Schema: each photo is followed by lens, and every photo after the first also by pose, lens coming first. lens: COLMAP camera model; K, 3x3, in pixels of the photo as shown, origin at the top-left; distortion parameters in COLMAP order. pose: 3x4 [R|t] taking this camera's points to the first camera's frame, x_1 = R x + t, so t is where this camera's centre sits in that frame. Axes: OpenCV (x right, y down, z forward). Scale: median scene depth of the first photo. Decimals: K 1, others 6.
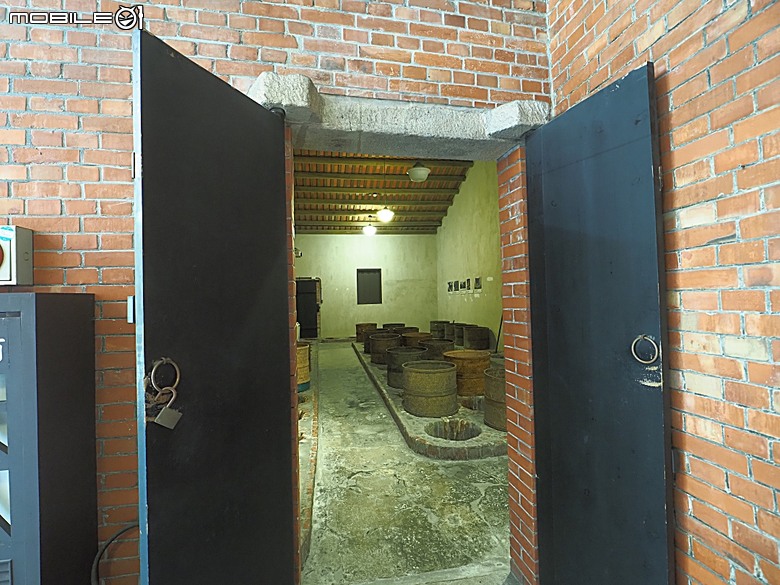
lens RADIAL K [[370.4, 0, 379.5], [0, 370.4, 291.2], [0, 0, 1]] dist [-0.011371, -0.000196]
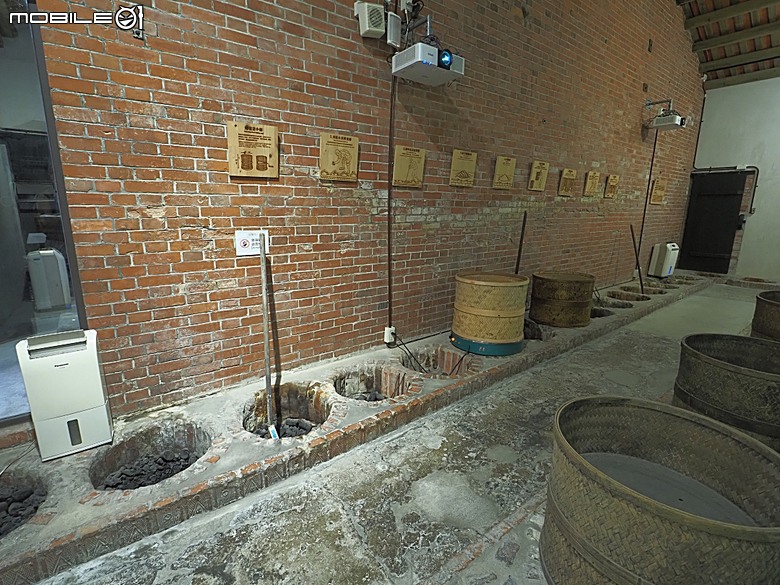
lens RADIAL K [[373.6, 0, 374.7], [0, 373.6, 289.5], [0, 0, 1]] dist [-0.006921, -0.000324]
pose [[0.460056, 0.216542, -0.861080, 0.105558], [-0.004891, 0.970408, 0.241422, 0.013131], [0.887877, -0.106856, 0.447501, 0.309730]]
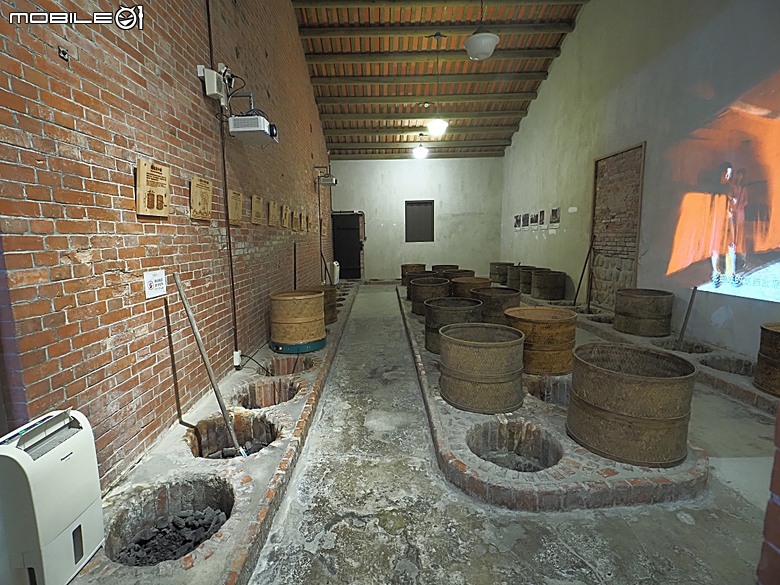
lens RADIAL K [[370.4, 0, 379.5], [0, 370.4, 291.2], [0, 0, 1]] dist [-0.011371, -0.000196]
pose [[0.987366, 0.029081, -0.155763, 0.024714], [-0.003362, 0.986638, 0.162894, 0.009570], [0.158419, -0.160312, 0.974271, 0.149454]]
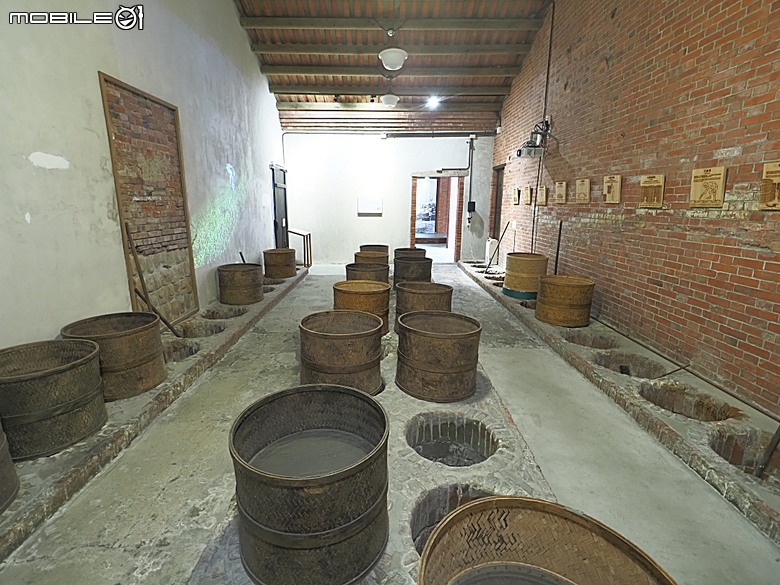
lens RADIAL K [[370.4, 0, 379.5], [0, 370.4, 291.2], [0, 0, 1]] dist [-0.011371, -0.000196]
pose [[-0.984287, -0.022249, 0.175166, -0.011885], [0.016346, 0.976288, 0.215857, 0.008316], [-0.175816, 0.215329, -0.960584, 1.164092]]
